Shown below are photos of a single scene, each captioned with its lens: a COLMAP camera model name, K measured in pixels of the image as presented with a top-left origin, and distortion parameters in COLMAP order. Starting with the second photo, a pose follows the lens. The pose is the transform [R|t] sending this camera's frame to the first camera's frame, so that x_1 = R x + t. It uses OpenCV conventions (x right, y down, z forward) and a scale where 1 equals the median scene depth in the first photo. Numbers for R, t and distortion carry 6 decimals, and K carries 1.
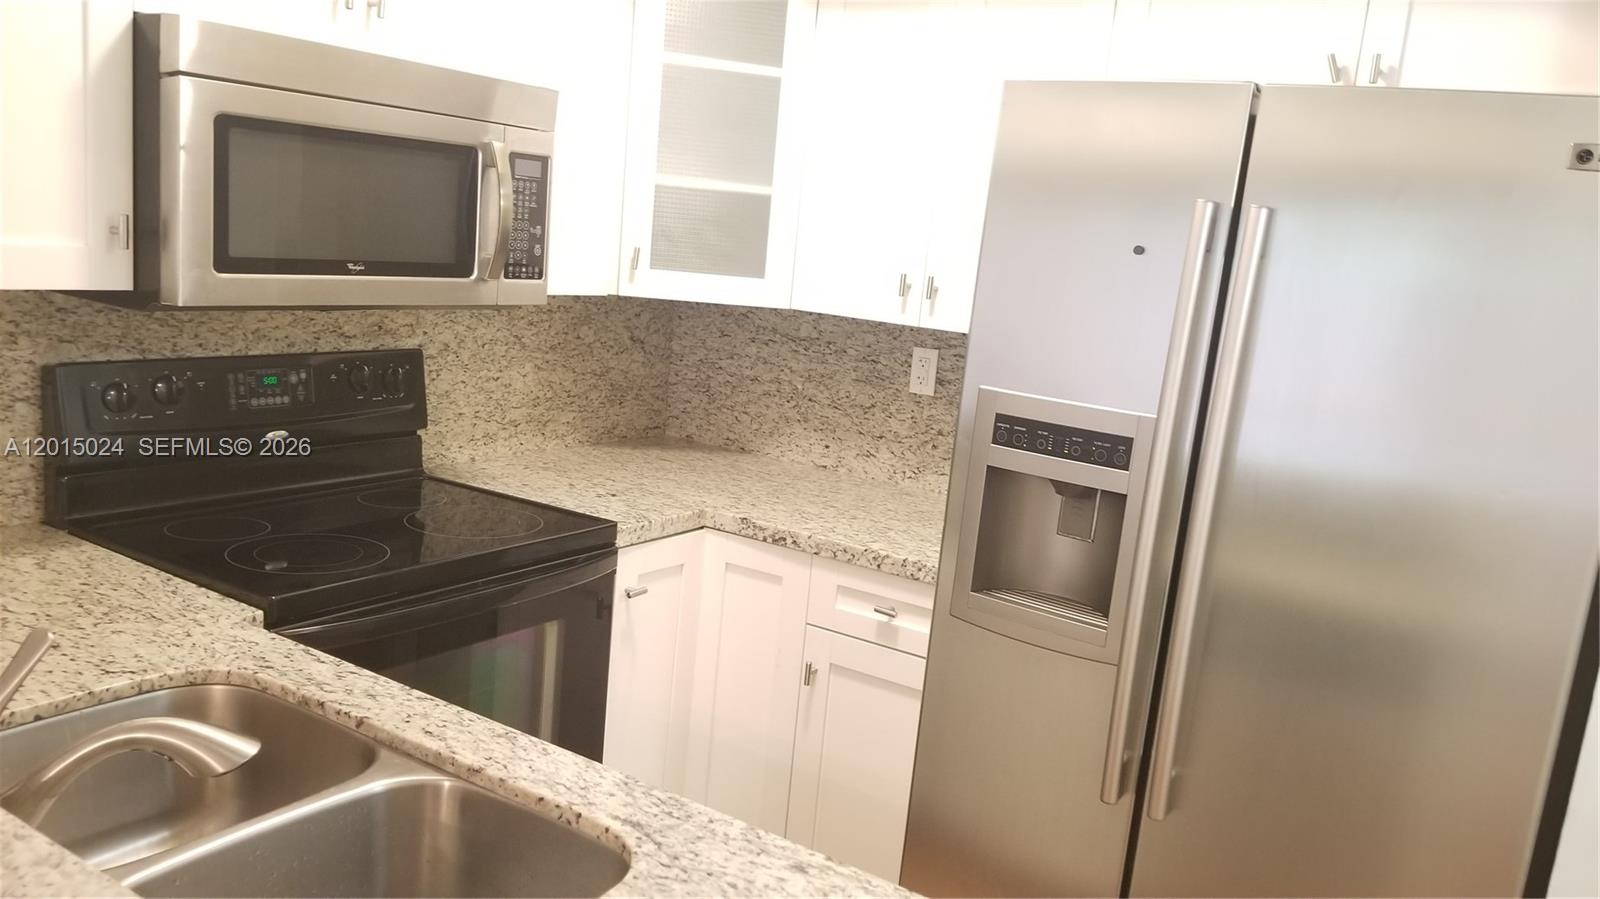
lens RADIAL K [[1221.5, 0, 800.0], [0, 1221.5, 449.5], [0, 0, 1]] dist [0.005912, 0.003345]
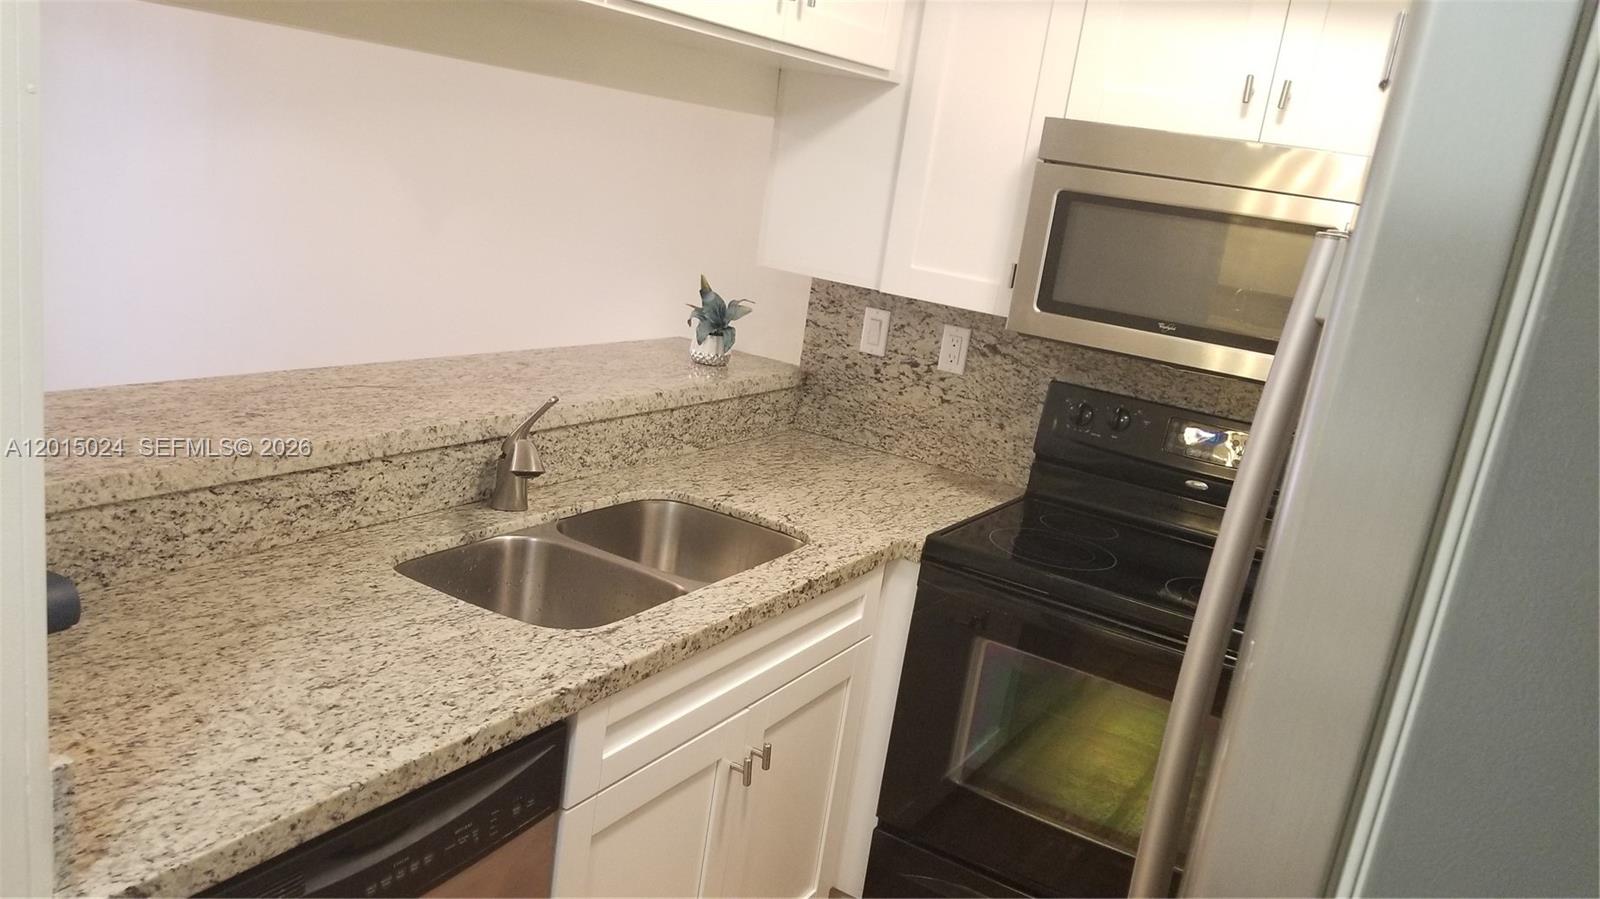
lens RADIAL K [[1221.5, 0, 800.0], [0, 1221.5, 449.5], [0, 0, 1]] dist [0.005912, 0.003345]
pose [[0.036739, 0.149878, -0.988022, 0.684523], [-0.310450, 0.941482, 0.131274, -0.079426], [0.949879, 0.301909, 0.081118, 0.573670]]
